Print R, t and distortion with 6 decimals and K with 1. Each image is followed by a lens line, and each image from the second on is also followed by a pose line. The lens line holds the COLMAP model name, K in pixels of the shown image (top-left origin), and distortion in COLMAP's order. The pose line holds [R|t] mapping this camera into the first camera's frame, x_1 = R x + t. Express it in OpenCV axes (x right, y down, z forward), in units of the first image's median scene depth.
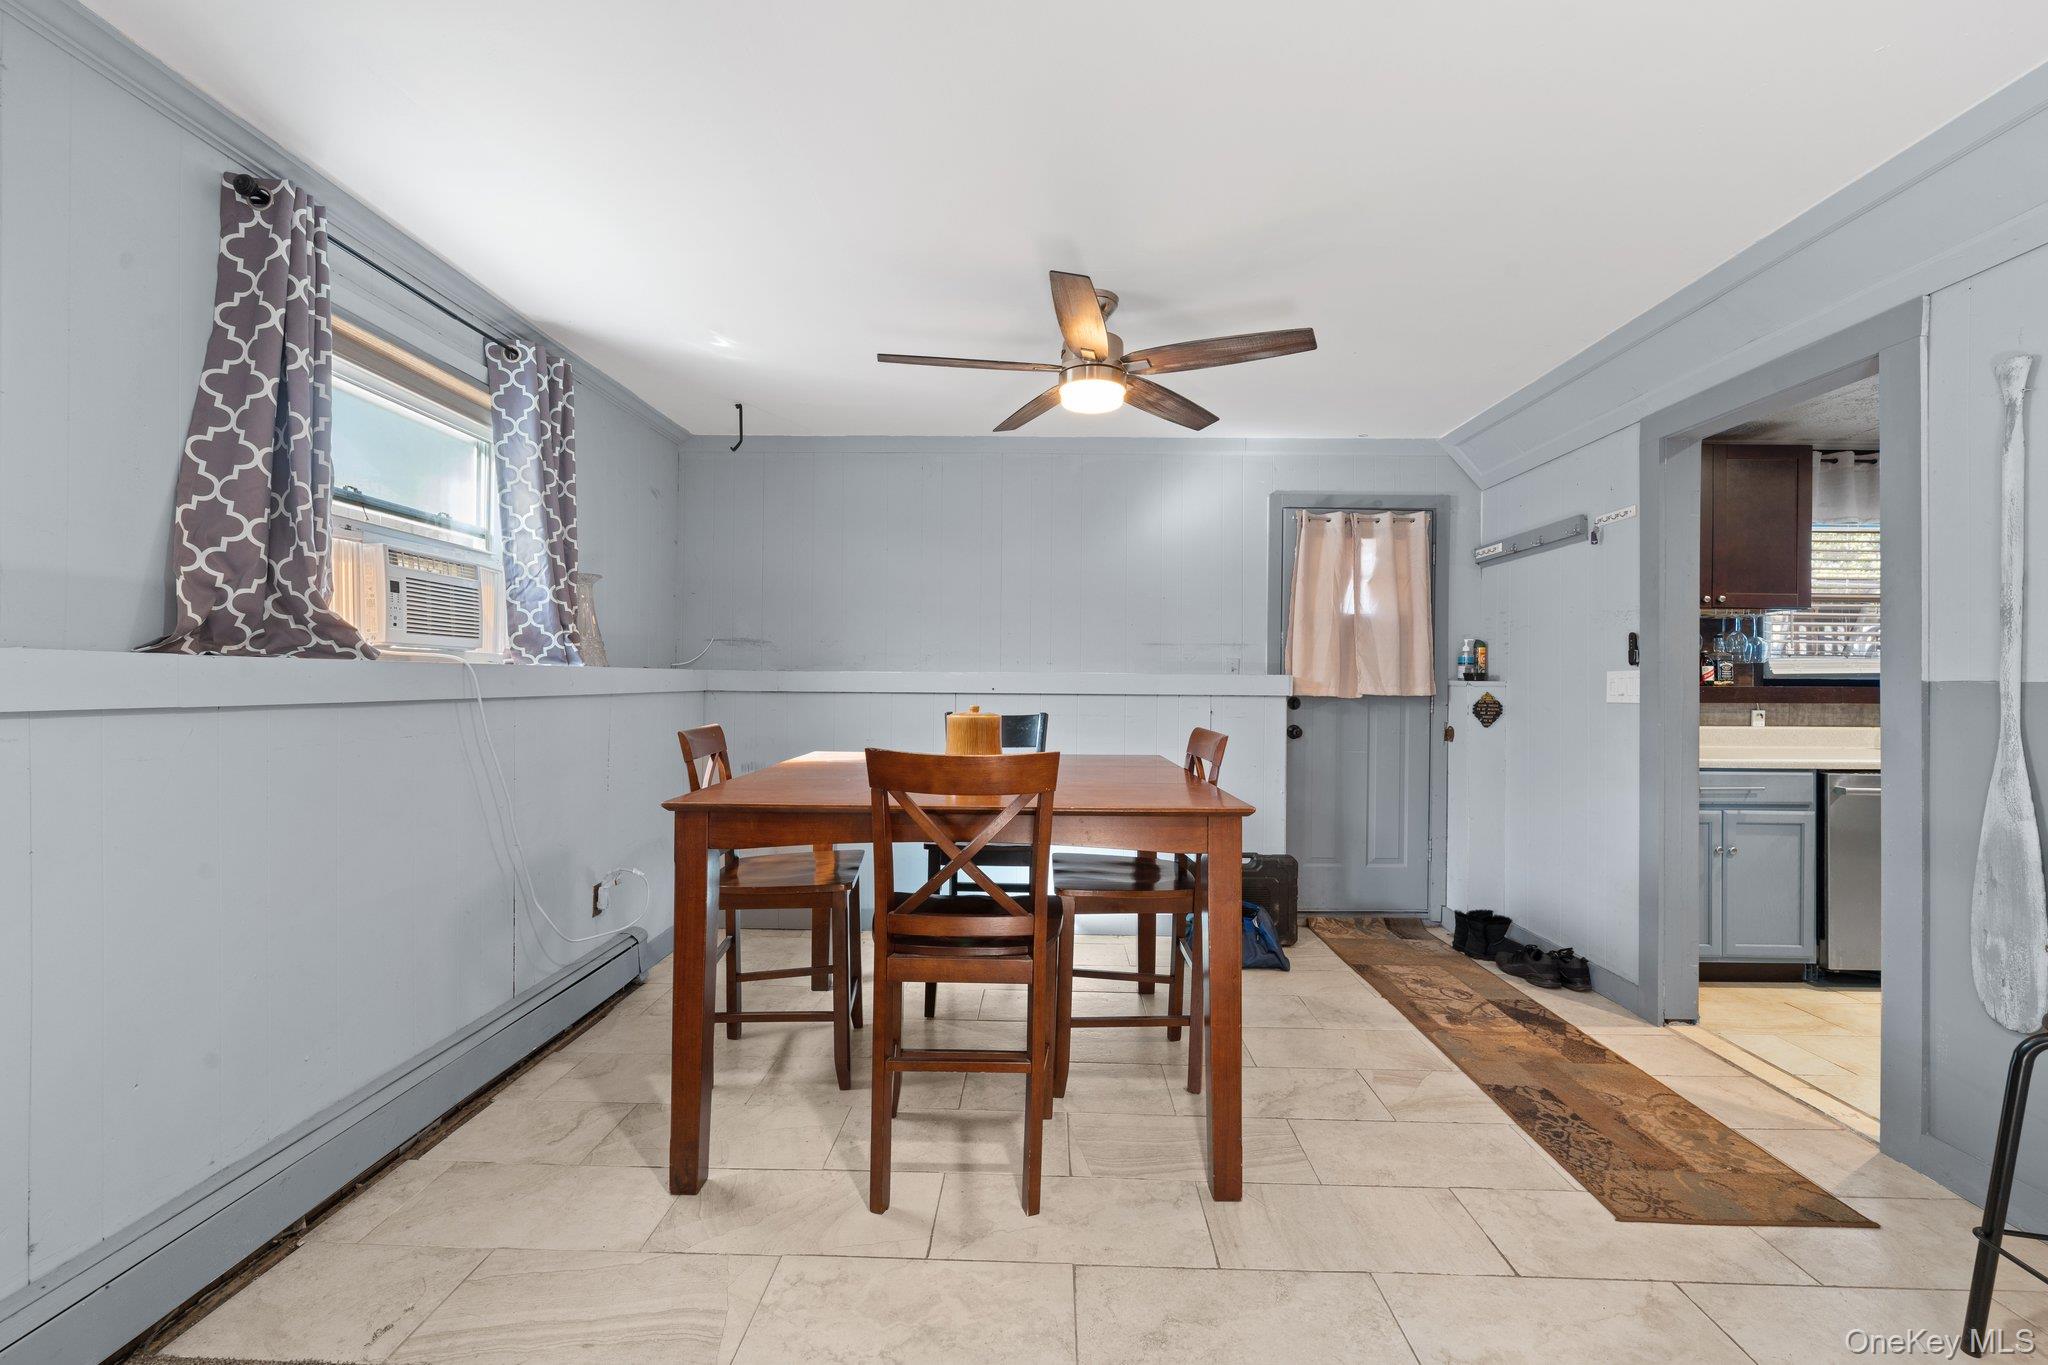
lens RADIAL K [[824.1, 0, 1027.0], [0, 824.1, 673.5], [0, 0, 1]] dist [0.000485, -0.000098]
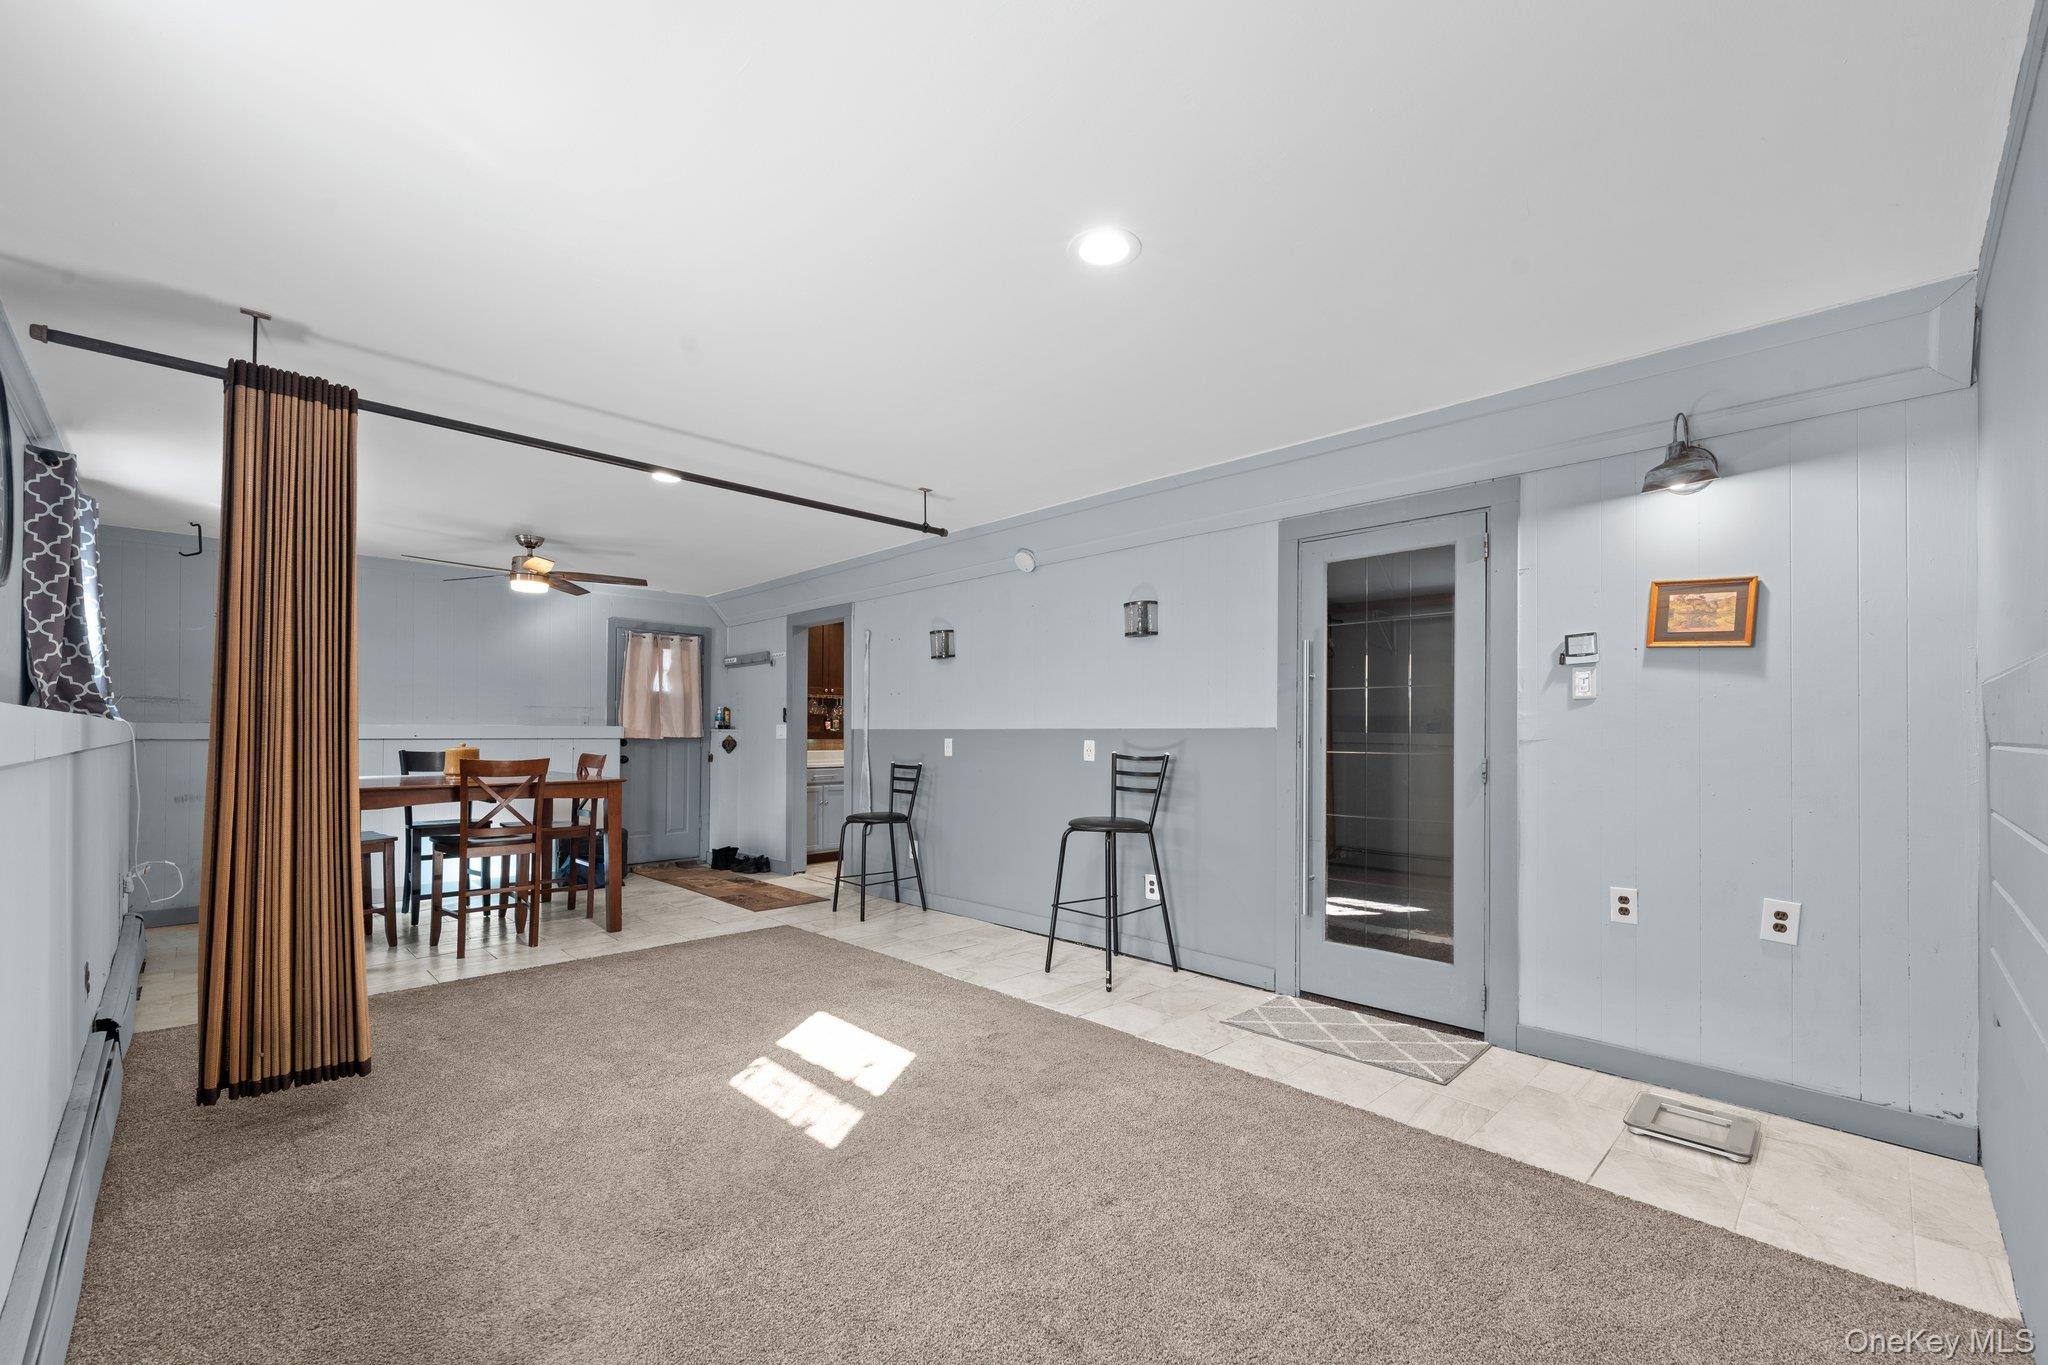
lens RADIAL K [[847.5, 0, 1023.0], [0, 847.5, 726.0], [0, 0, 1]] dist [-0.000916, -0.000056]
pose [[0.696928, -0.001034, 0.717140, -0.491472], [-0.003408, 0.999983, 0.004753, -0.013144], [-0.717133, -0.005756, 0.696913, -1.121332]]
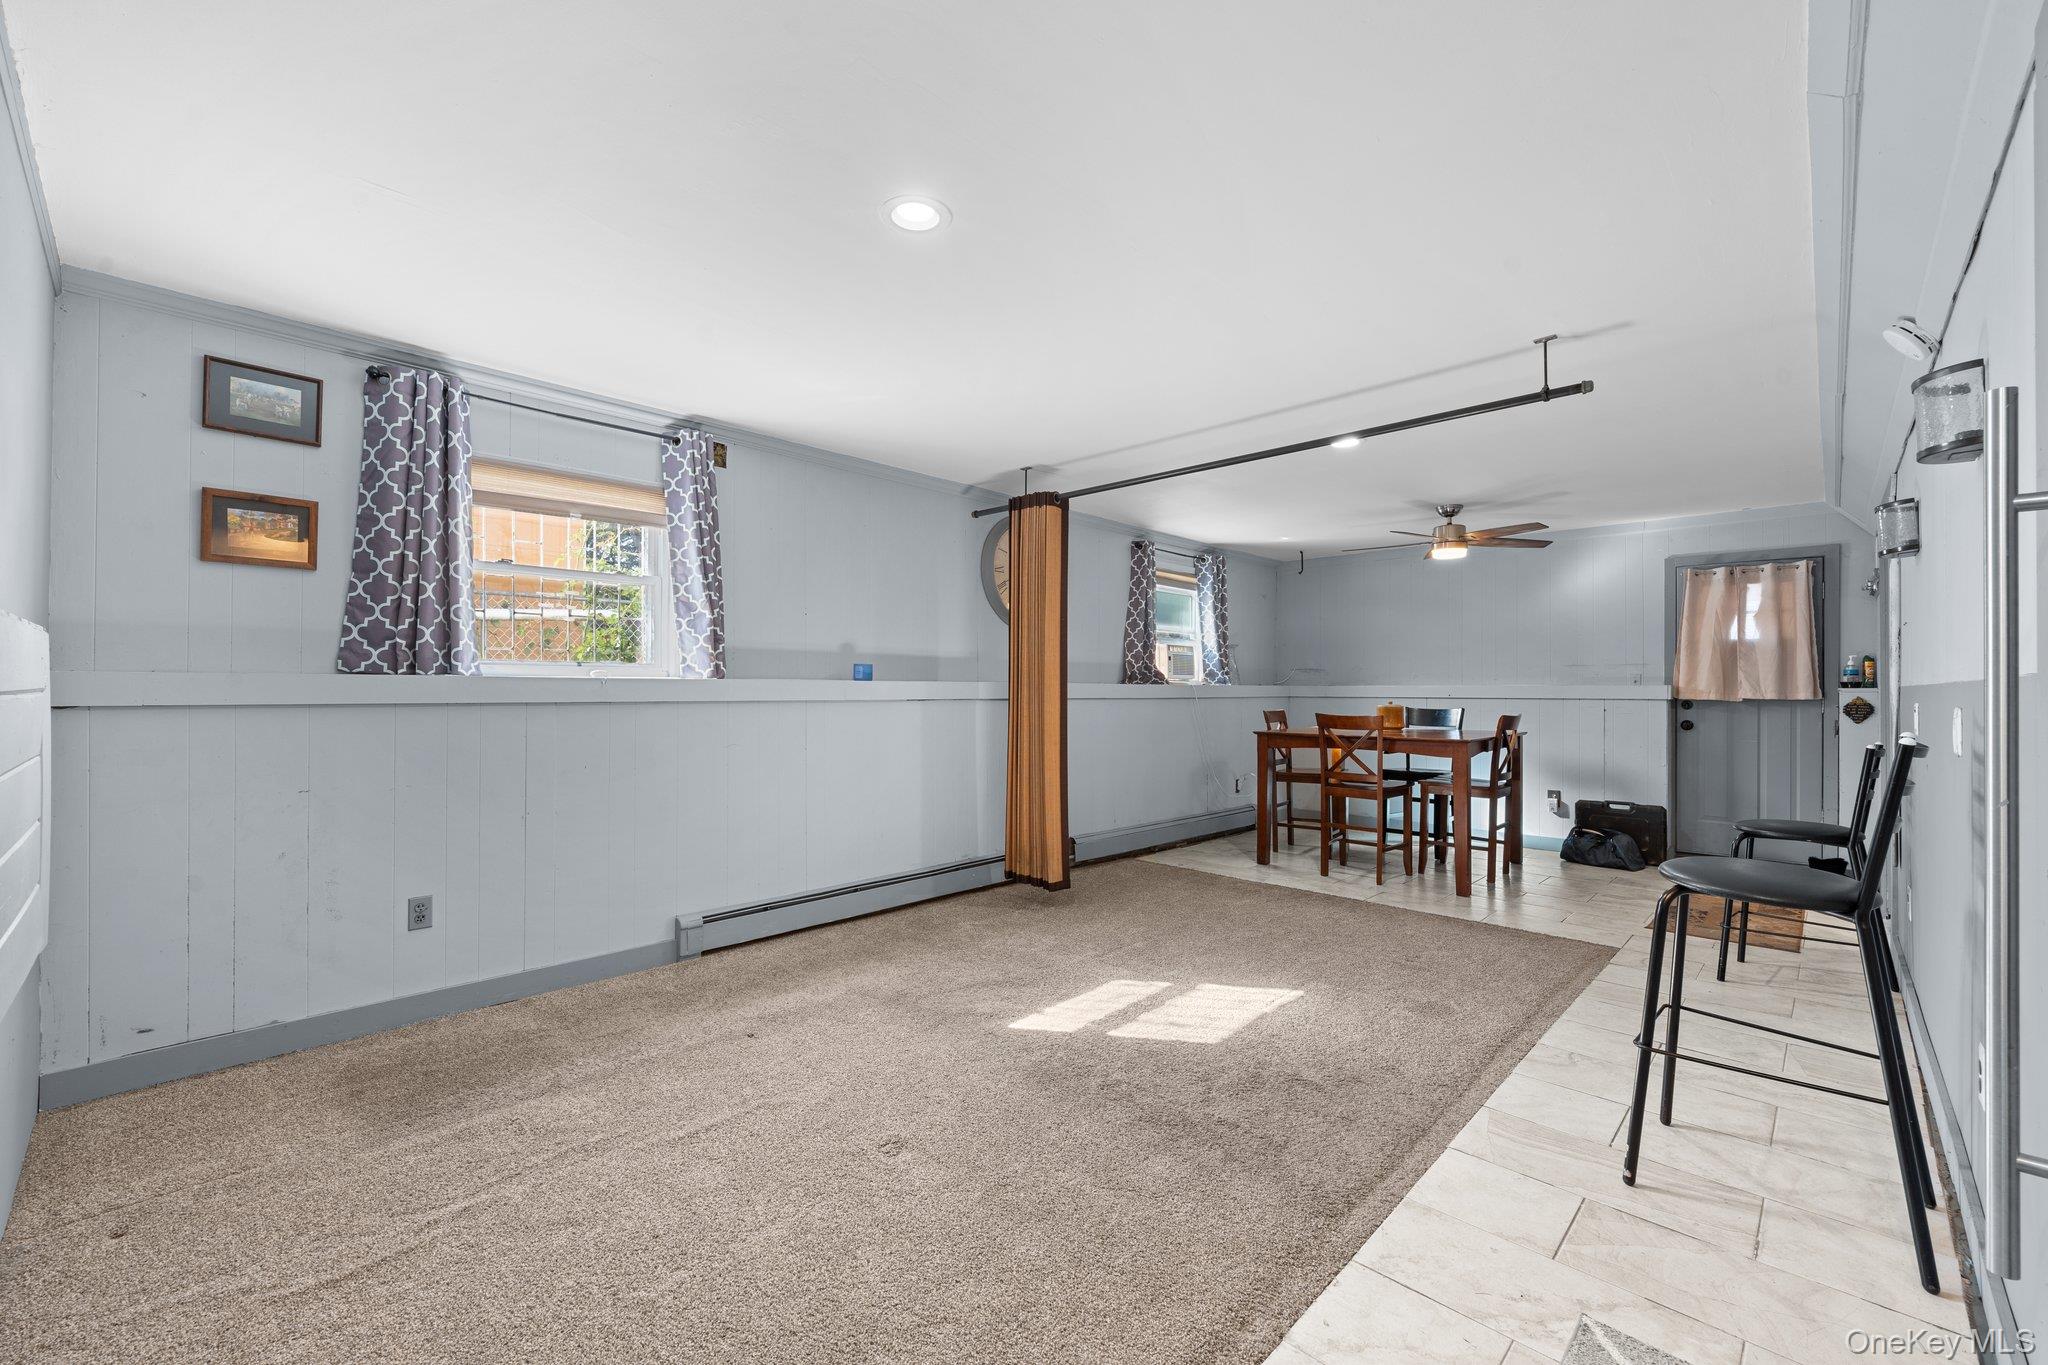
lens RADIAL K [[834.2, 0, 1023.2], [0, 834.2, 688.0], [0, 0, 1]] dist [-0.000741, -0.000214]
pose [[0.731957, -0.008765, -0.681294, 0.641578], [0.010081, 0.999947, -0.002034, -0.001994], [0.681276, -0.005379, 0.732007, -1.132655]]
